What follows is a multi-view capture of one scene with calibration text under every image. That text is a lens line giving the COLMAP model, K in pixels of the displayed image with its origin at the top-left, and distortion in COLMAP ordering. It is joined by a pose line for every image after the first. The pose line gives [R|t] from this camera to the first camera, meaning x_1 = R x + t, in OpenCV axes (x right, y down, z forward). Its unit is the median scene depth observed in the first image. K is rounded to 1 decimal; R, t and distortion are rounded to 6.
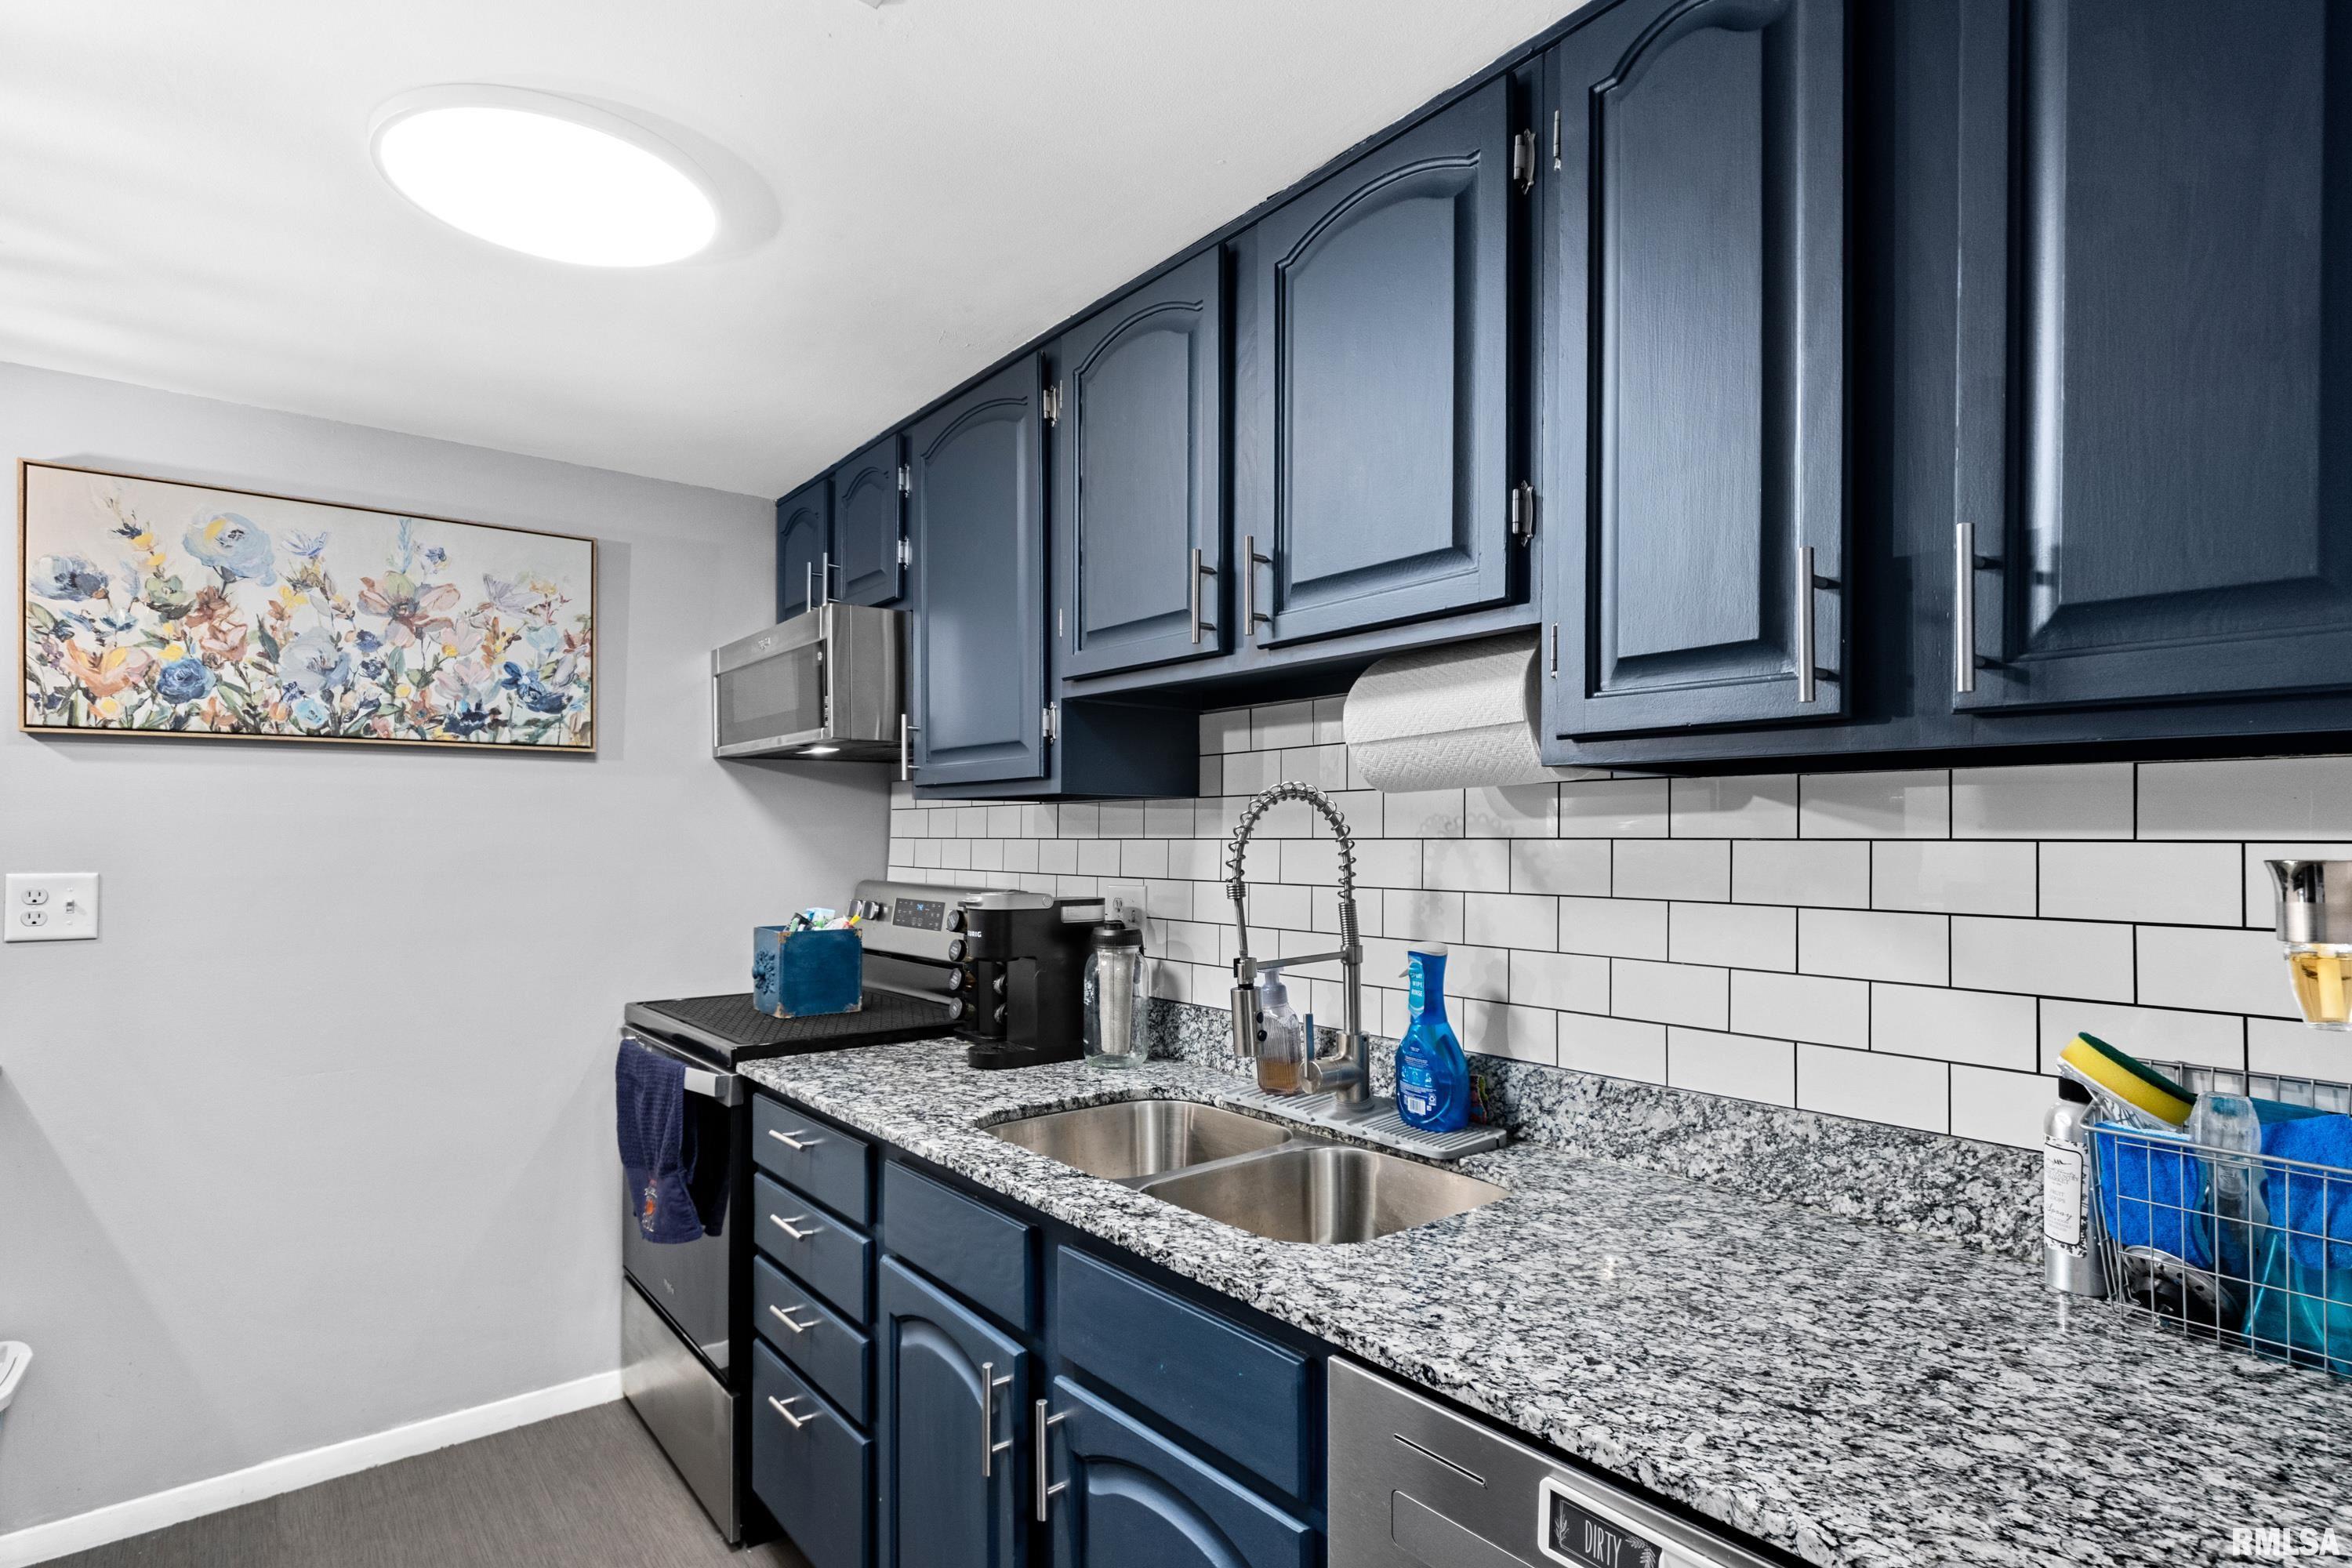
lens RADIAL K [[1195.8, 0, 1167.1], [0, 1195.8, 850.0], [0, 0, 1]] dist [0.026380, -0.030504]
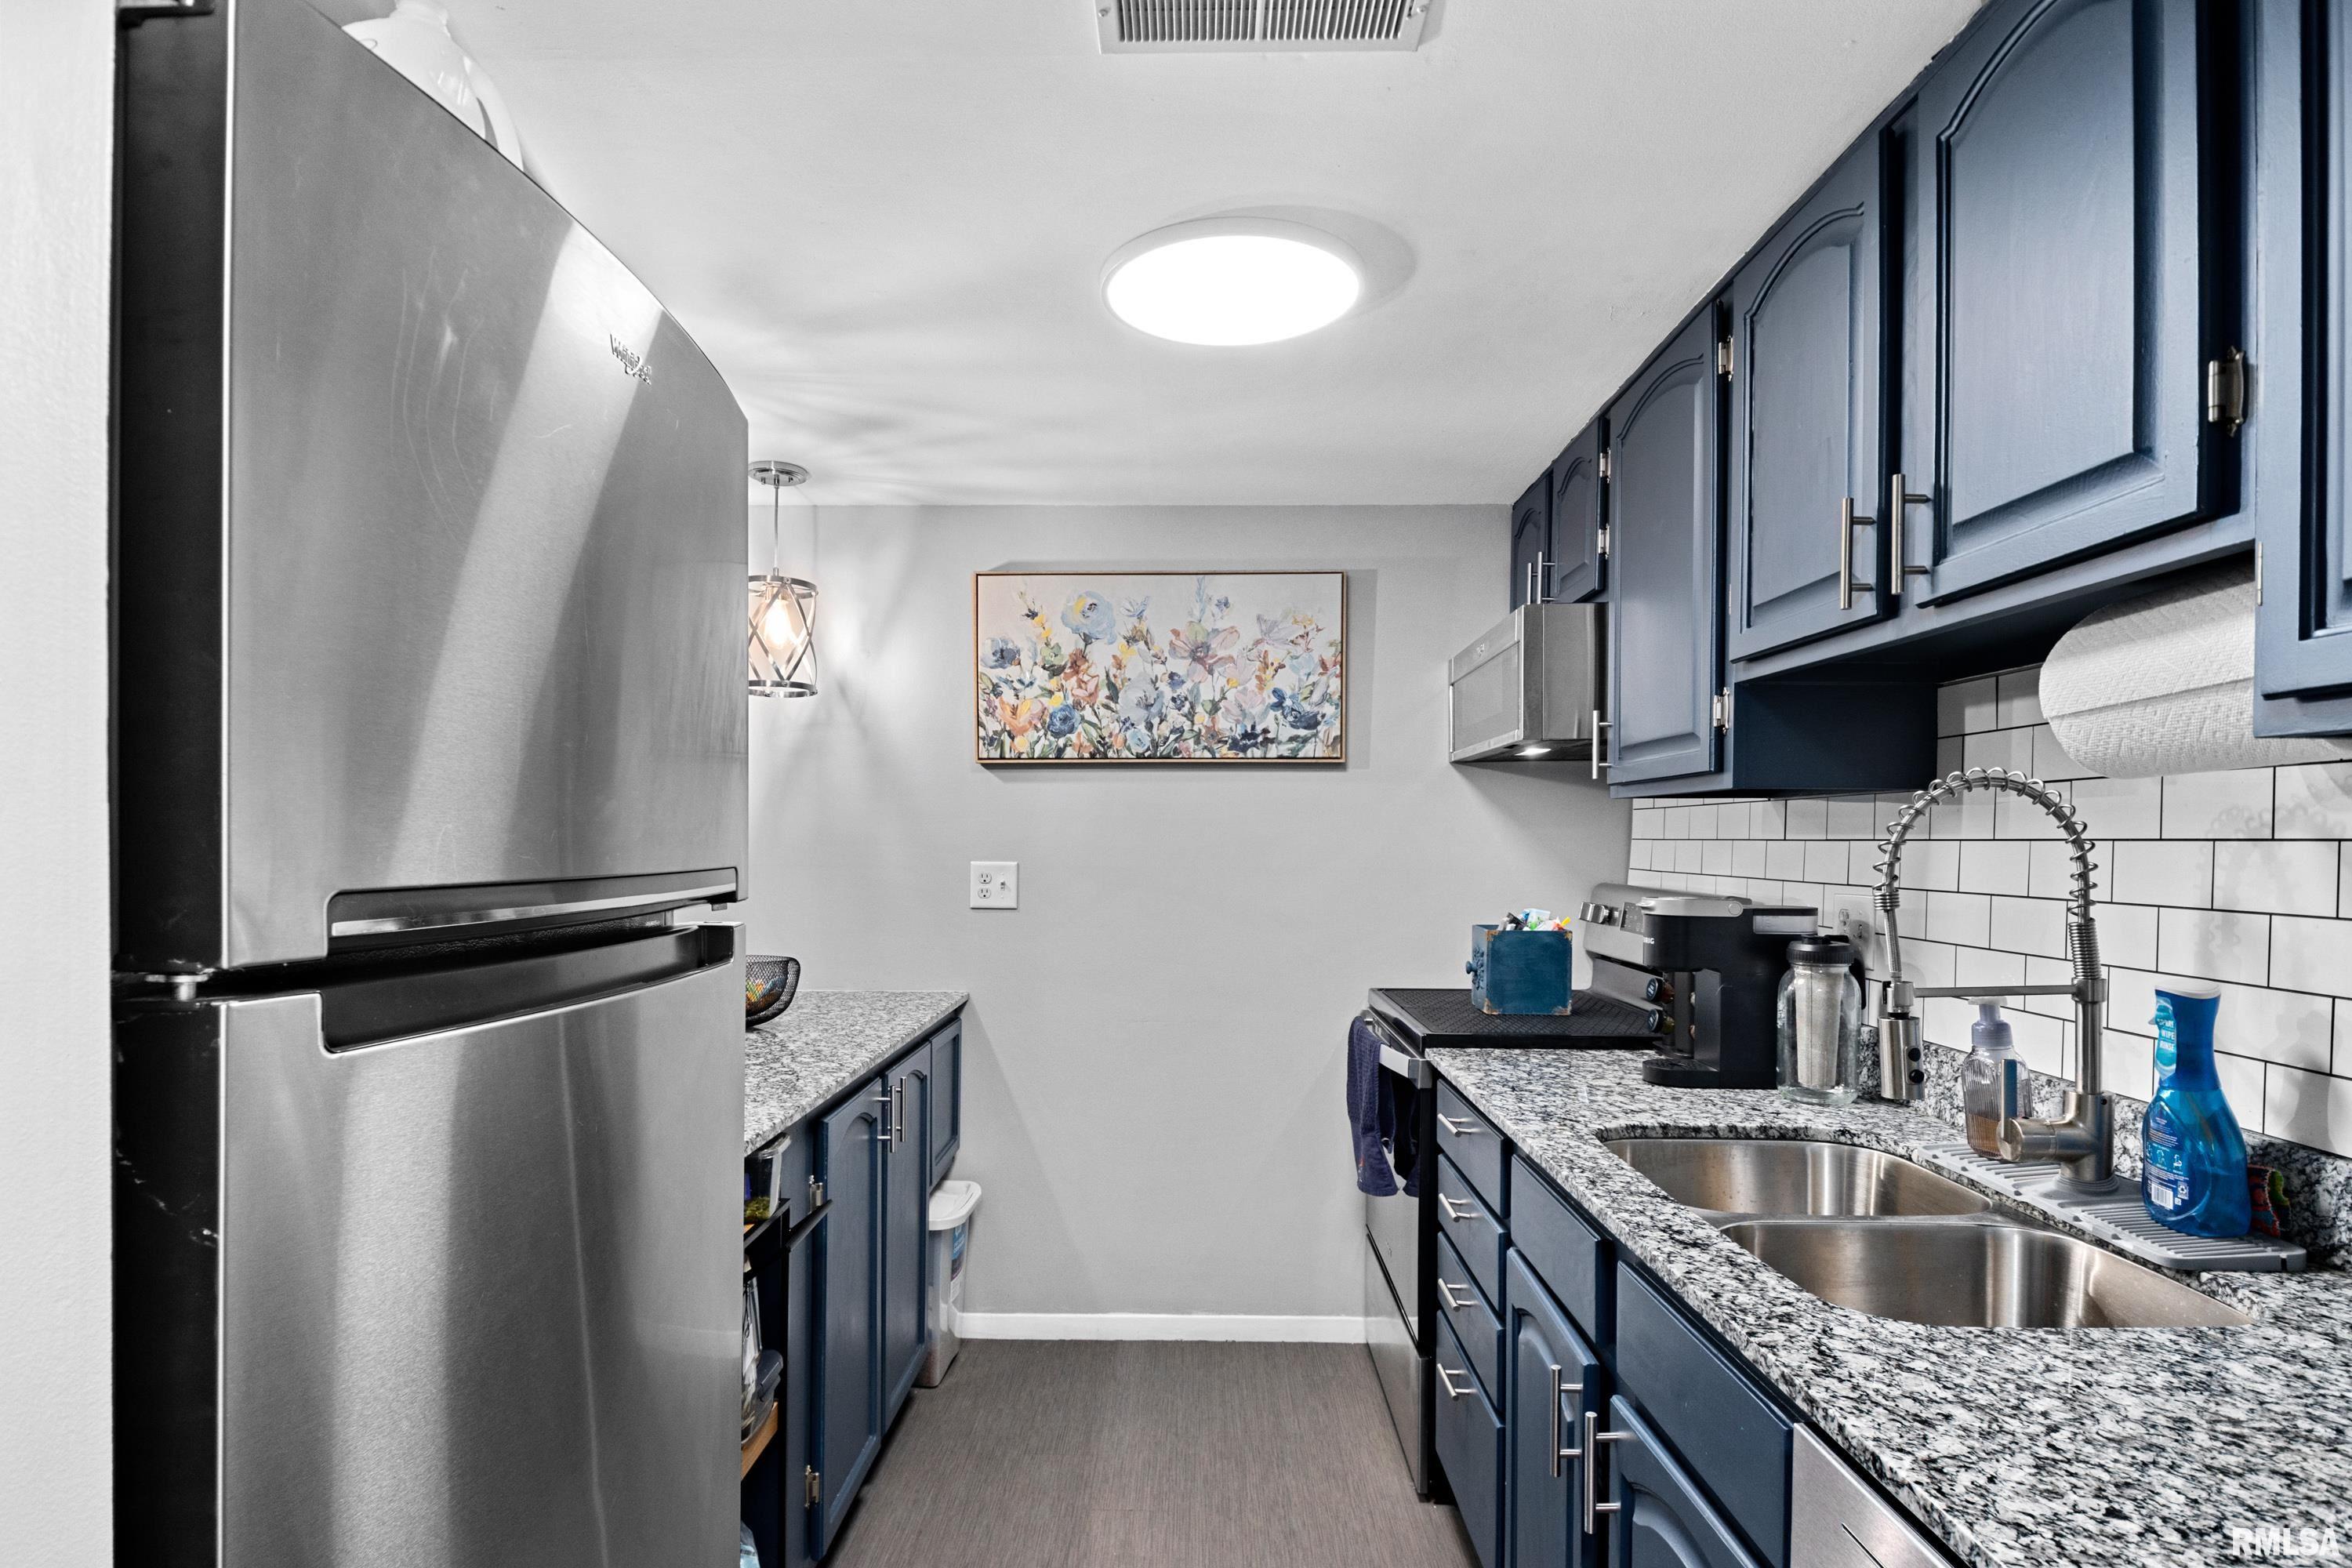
lens RADIAL K [[1242.8, 0, 1143.5], [0, 1242.8, 880.0], [0, 0, 1]] dist [0.030152, -0.036159]
pose [[0.757327, 0.023674, -0.652606, 0.201145], [-0.010096, 0.999648, 0.024548, 0.002841], [0.652957, -0.012003, 0.757300, -0.002537]]
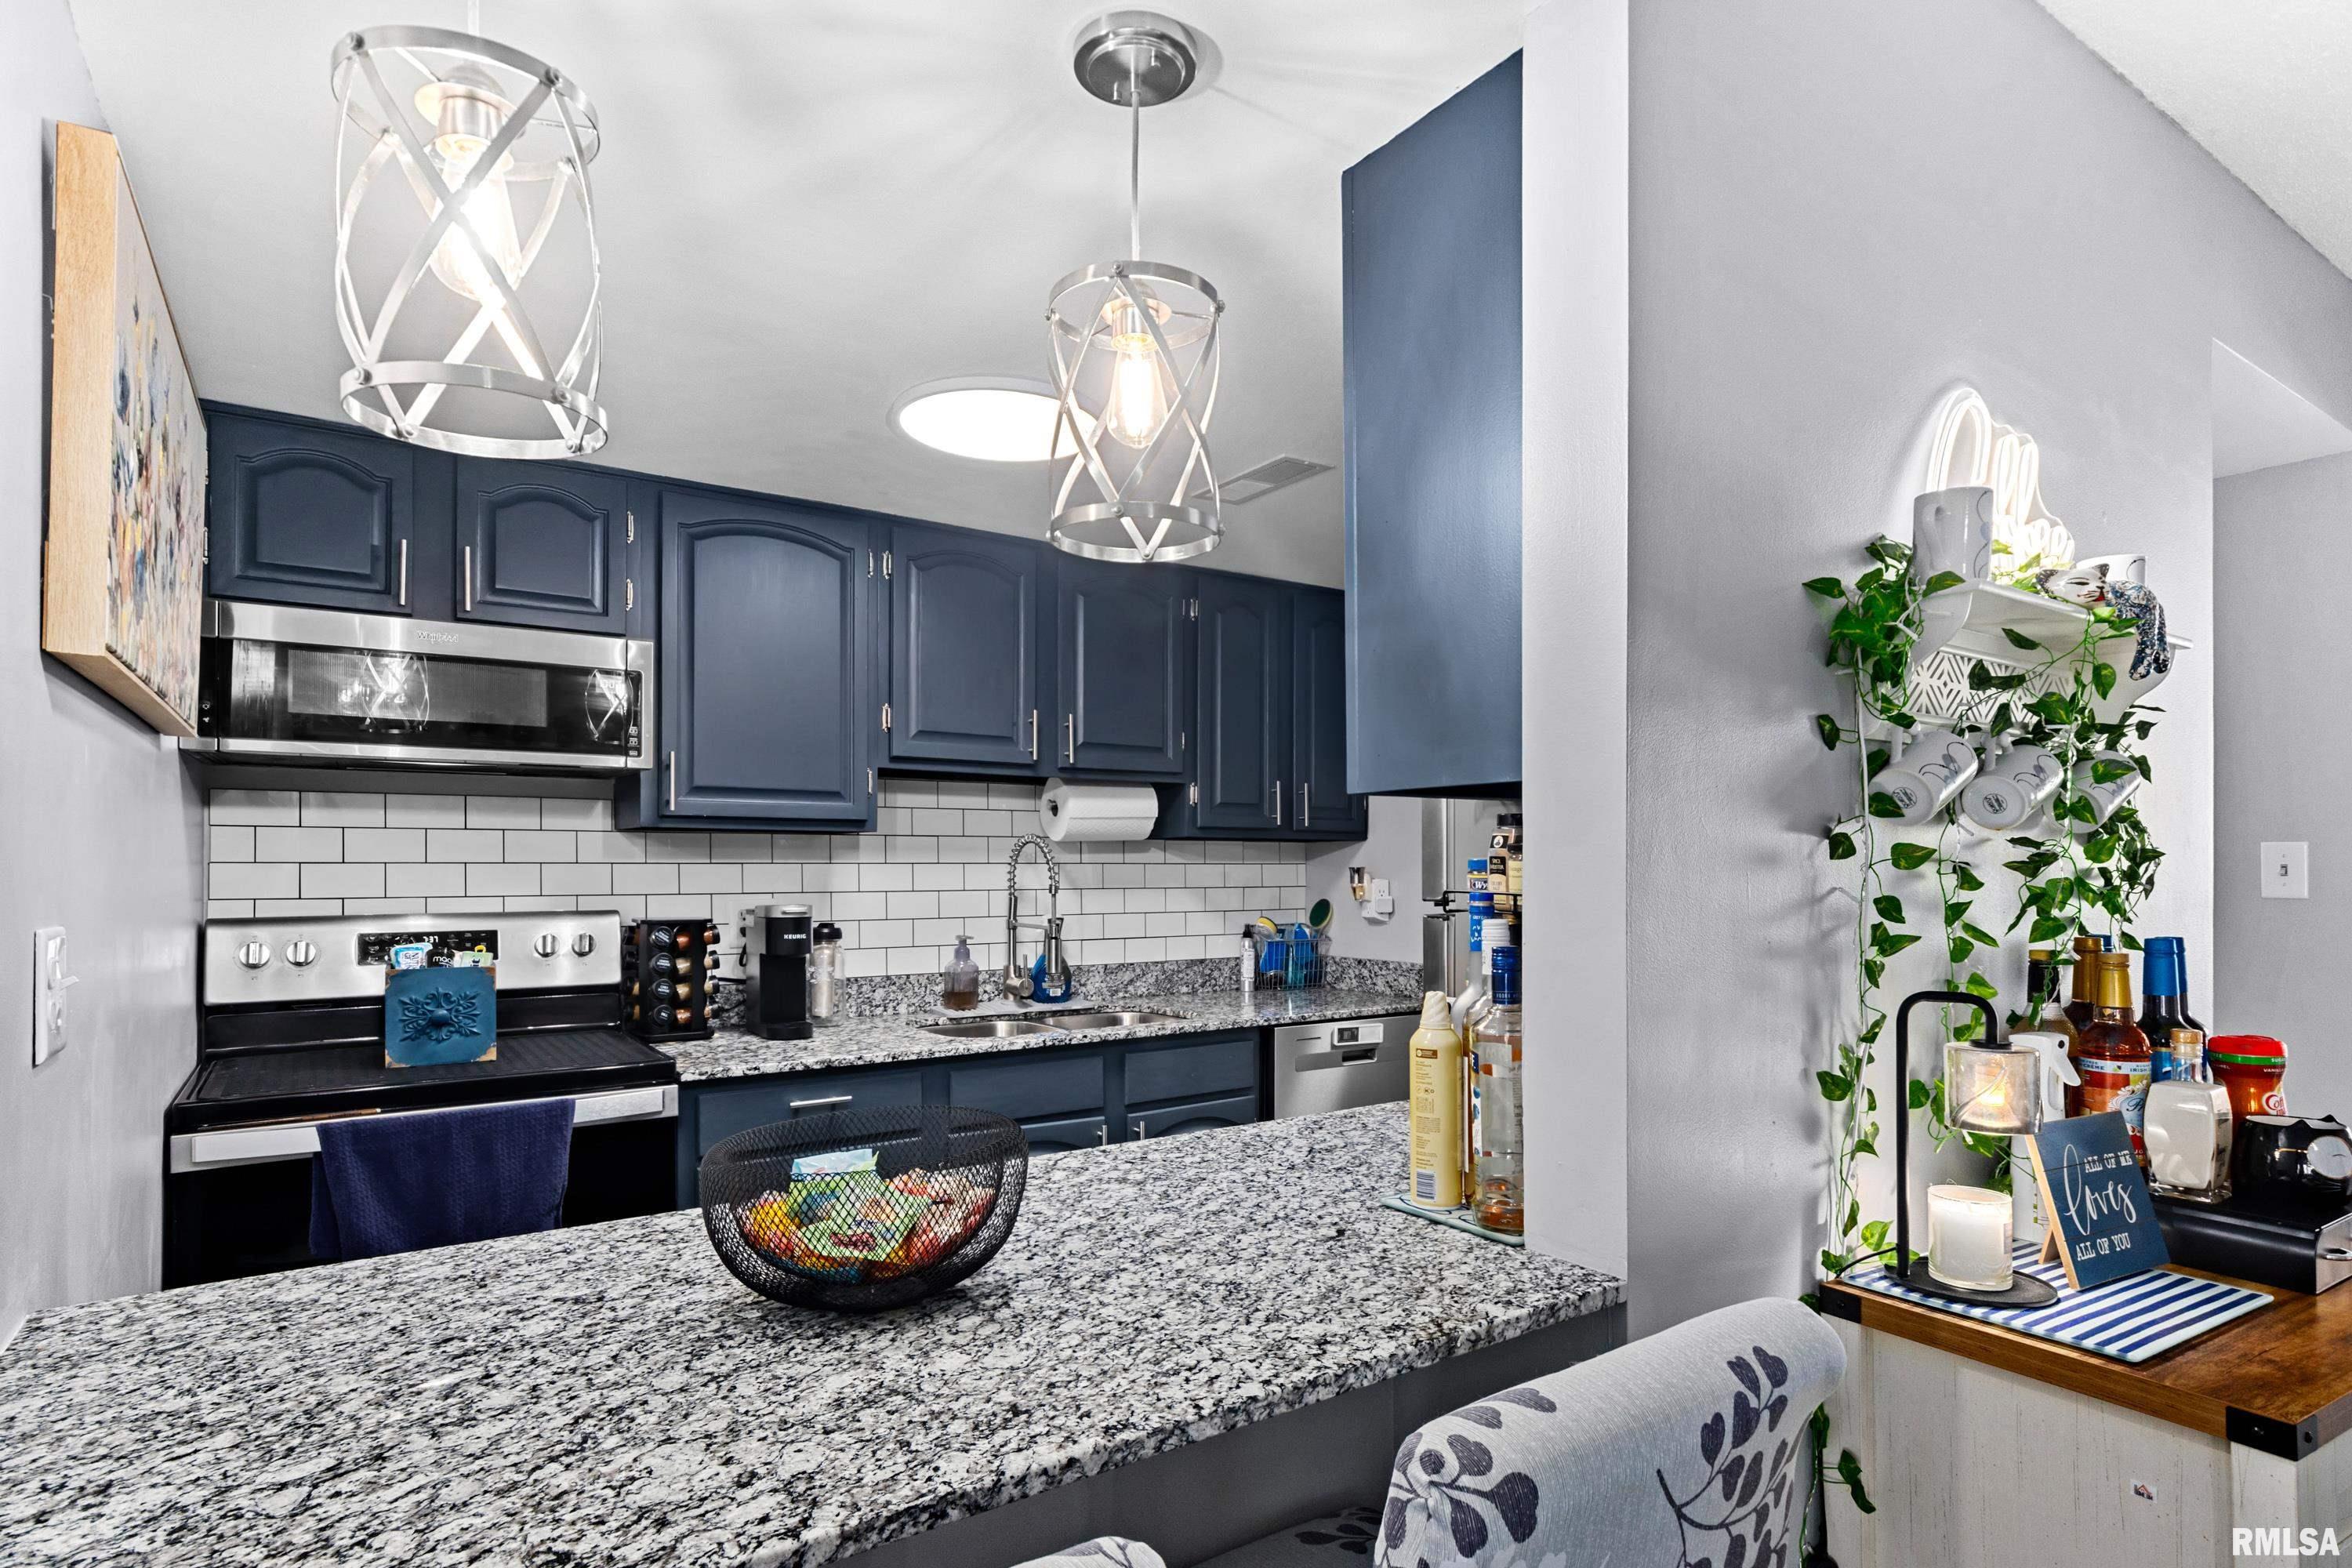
lens RADIAL K [[1195.8, 0, 1167.1], [0, 1195.8, 850.0], [0, 0, 1]] dist [0.026380, -0.030504]
pose [[0.084360, 0.010081, 0.996384, -1.622469], [0.009046, 0.999900, -0.010882, -0.010108], [-0.996394, 0.009931, 0.084261, 0.541578]]
